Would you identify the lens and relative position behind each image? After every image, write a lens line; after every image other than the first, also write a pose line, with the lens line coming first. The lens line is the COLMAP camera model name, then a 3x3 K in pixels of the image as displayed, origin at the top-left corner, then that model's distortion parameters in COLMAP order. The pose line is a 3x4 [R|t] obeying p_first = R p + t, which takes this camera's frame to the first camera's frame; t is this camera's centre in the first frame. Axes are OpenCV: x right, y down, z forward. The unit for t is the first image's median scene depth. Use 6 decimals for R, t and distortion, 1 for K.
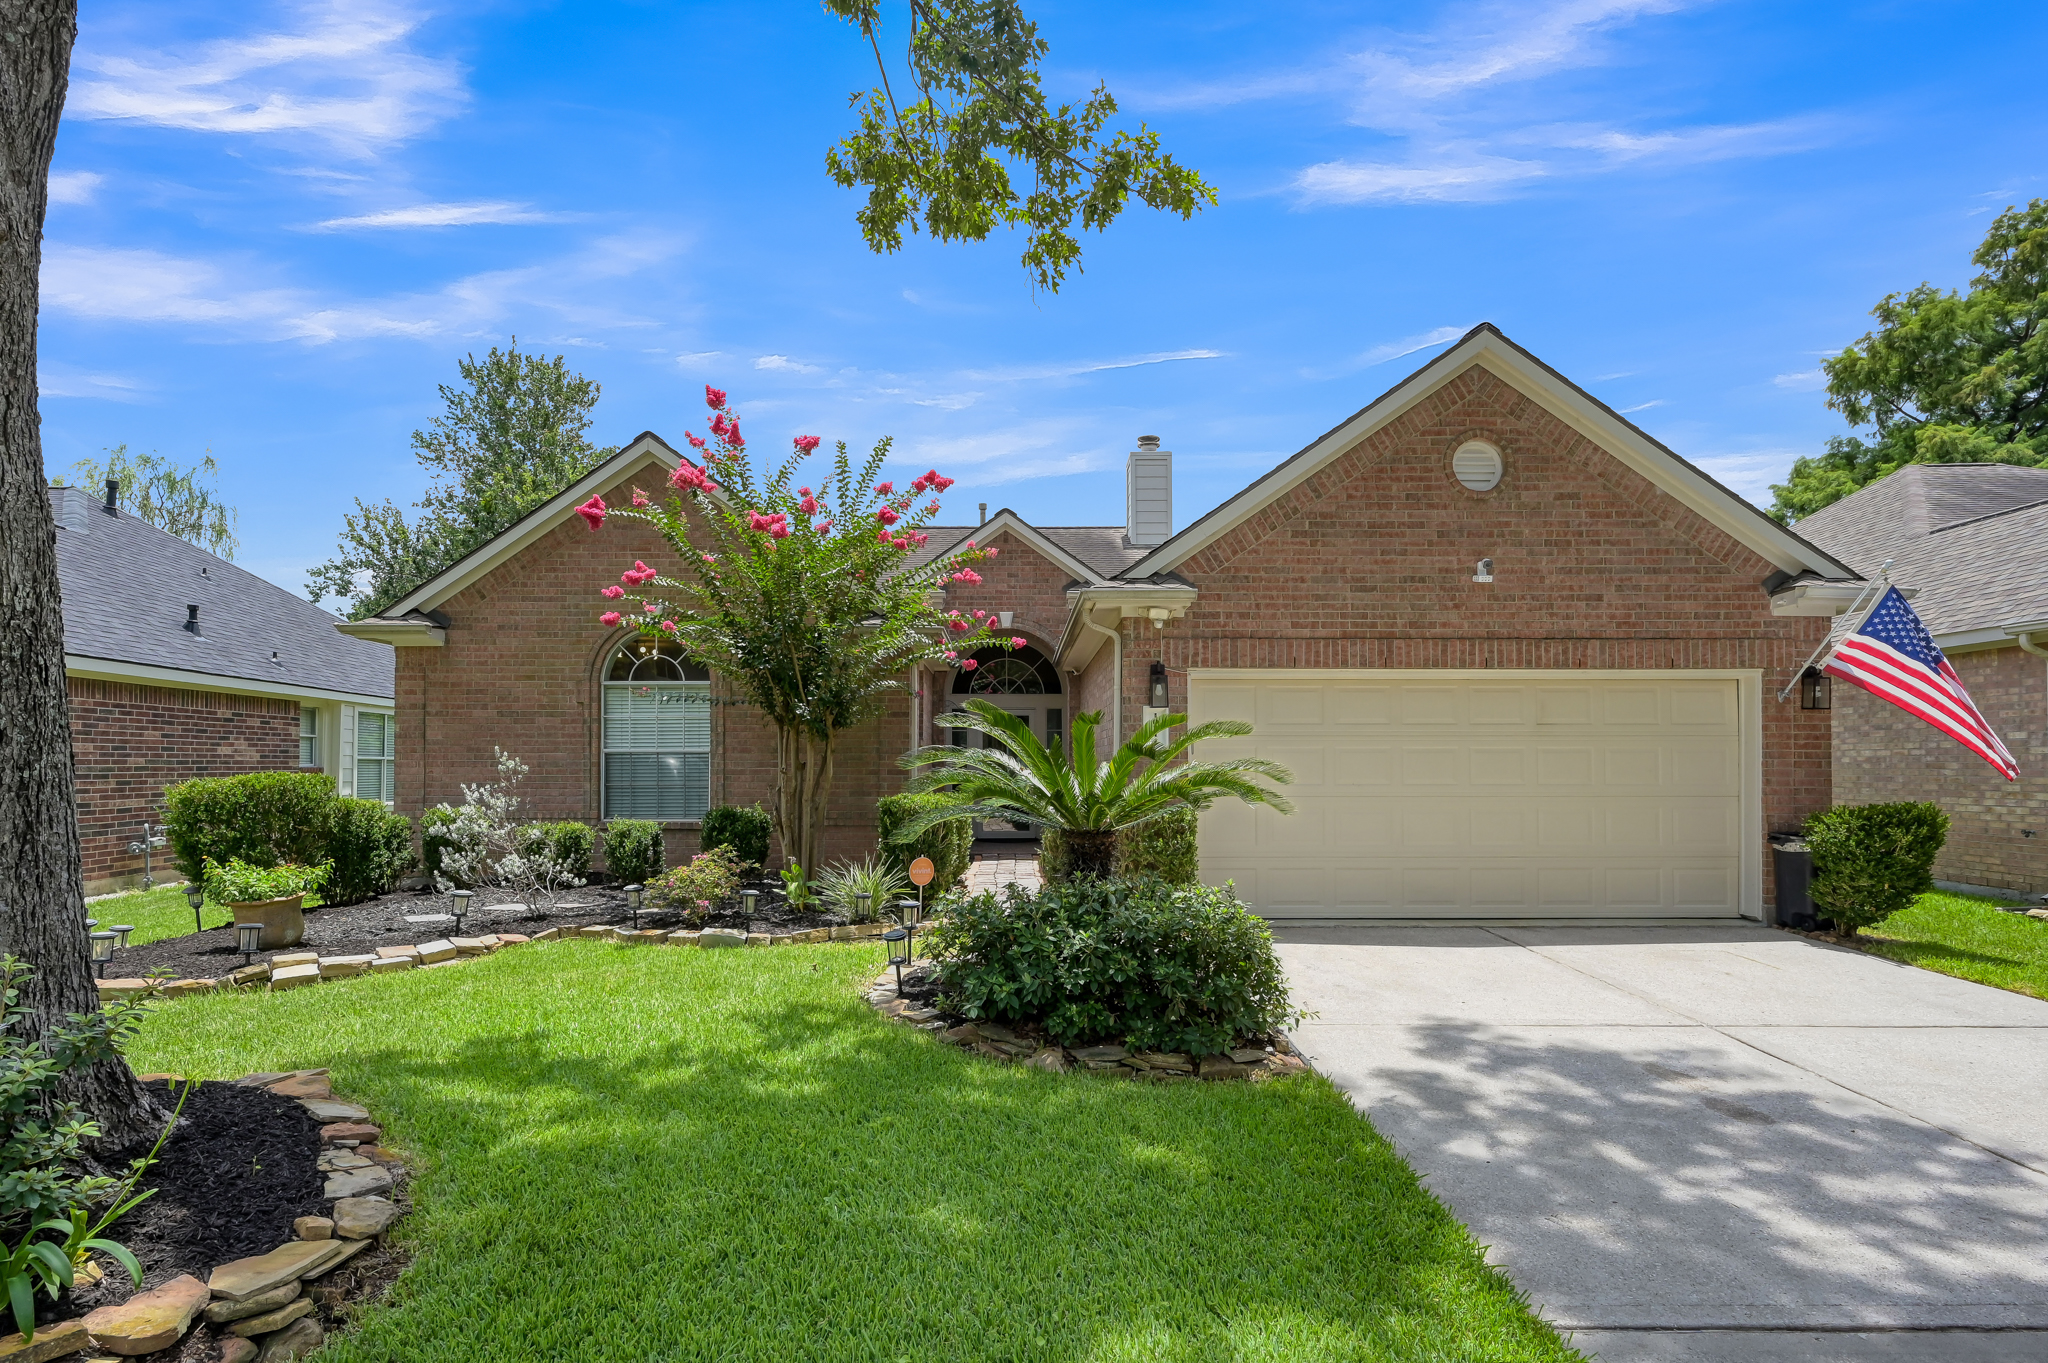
lens RADIAL K [[1050.6, 0, 1044.7], [0, 1050.6, 733.1], [0, 0, 1]] dist [0.002941, -0.009075]
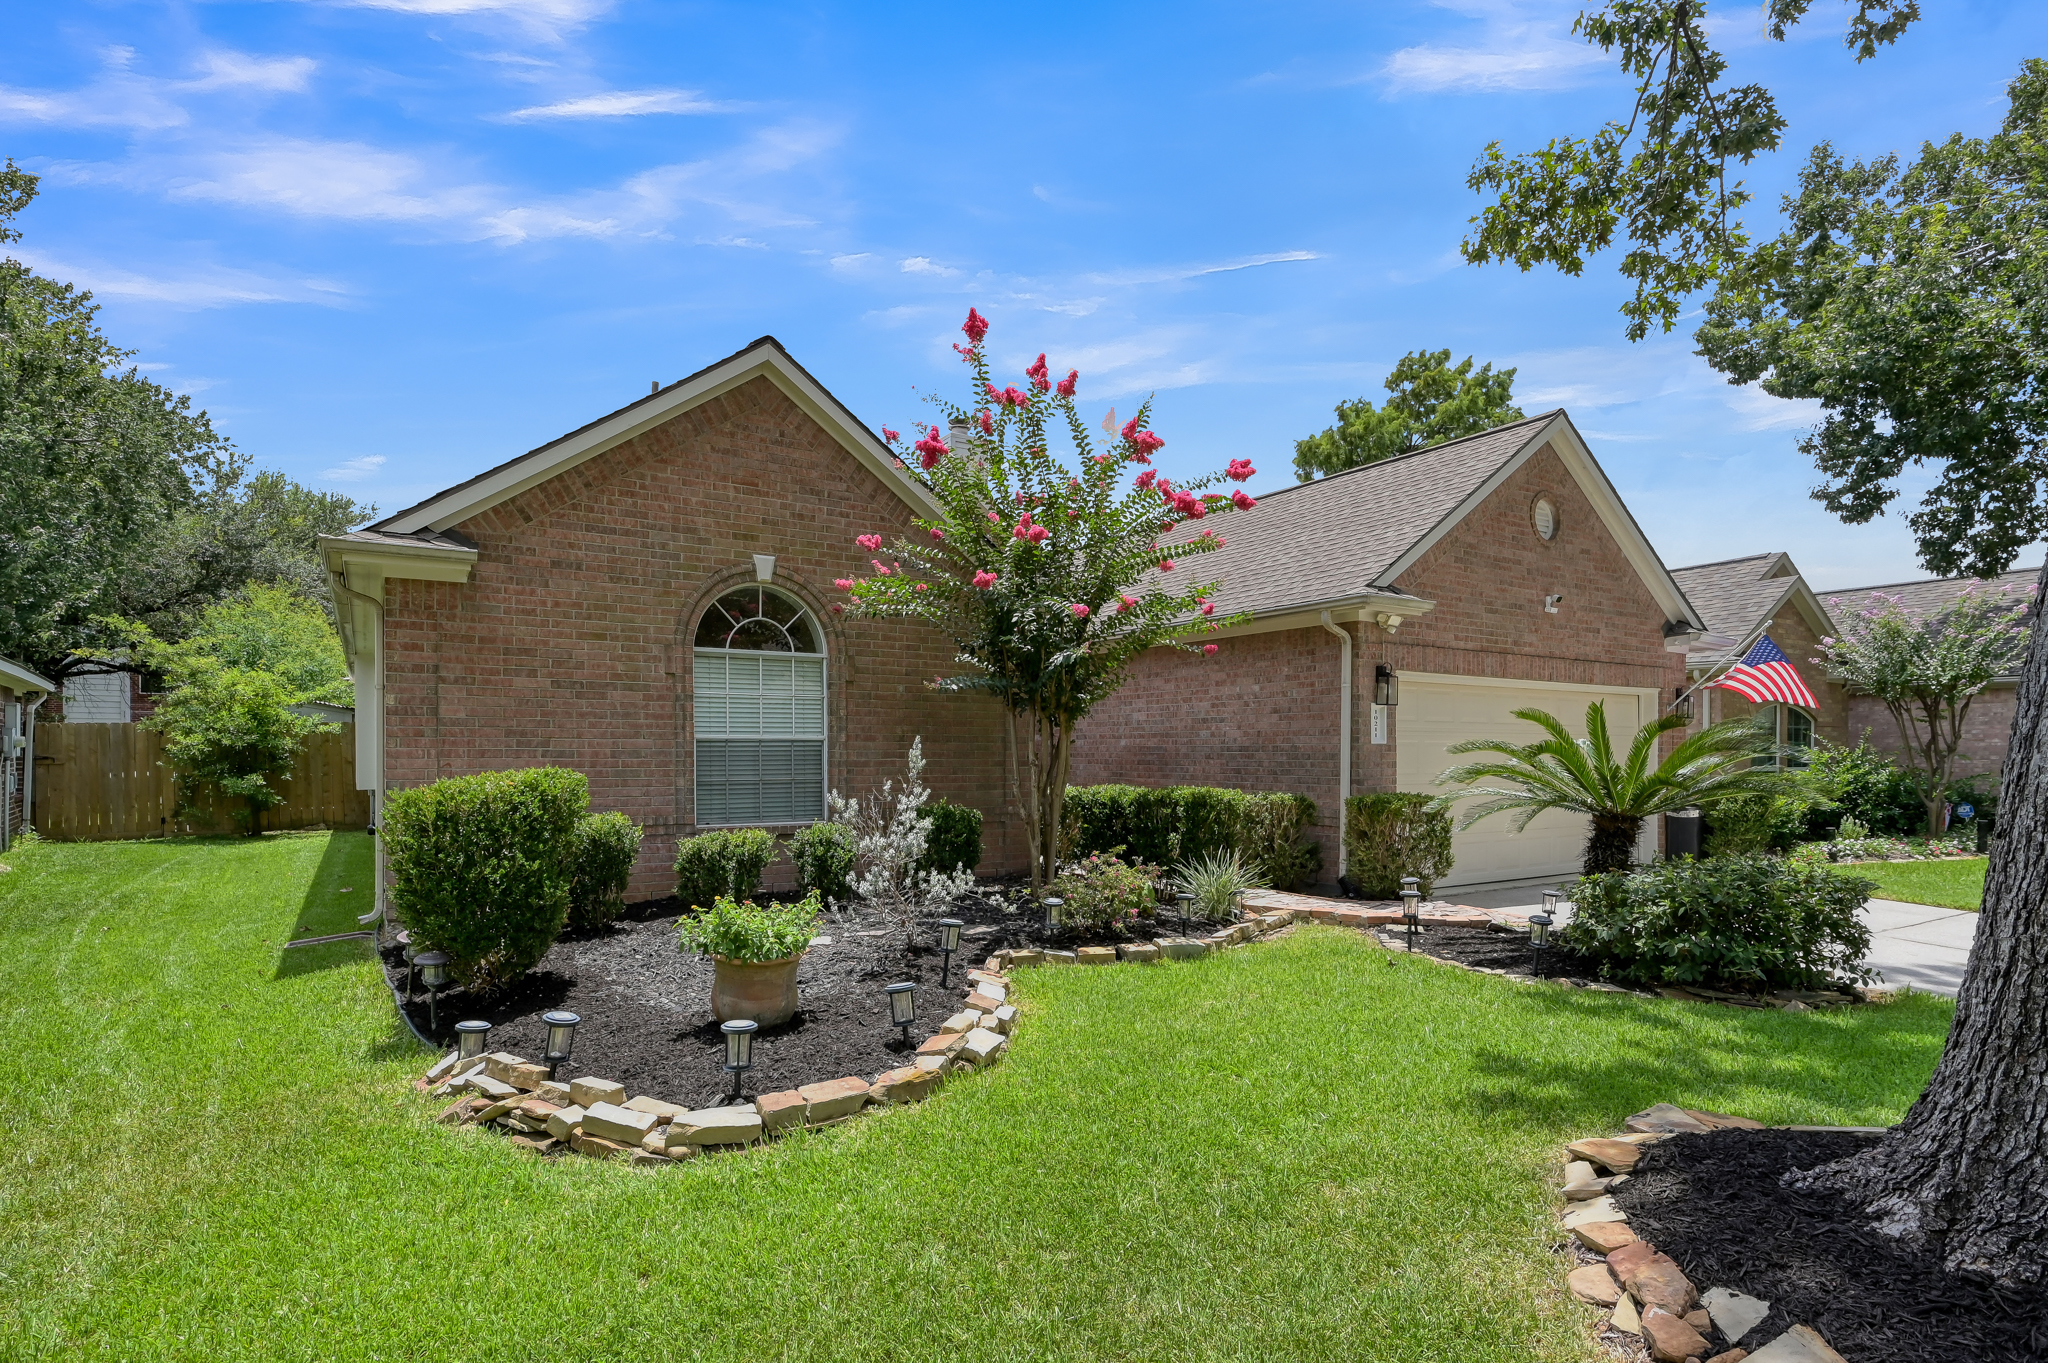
lens RADIAL K [[1050.6, 0, 1044.7], [0, 1050.6, 733.1], [0, 0, 1]] dist [0.002941, -0.009075]
pose [[0.840867, 0.012816, 0.541090, -0.625370], [-0.020253, 0.999765, 0.007793, 0.002815], [-0.540863, -0.017511, 0.840929, 0.211337]]
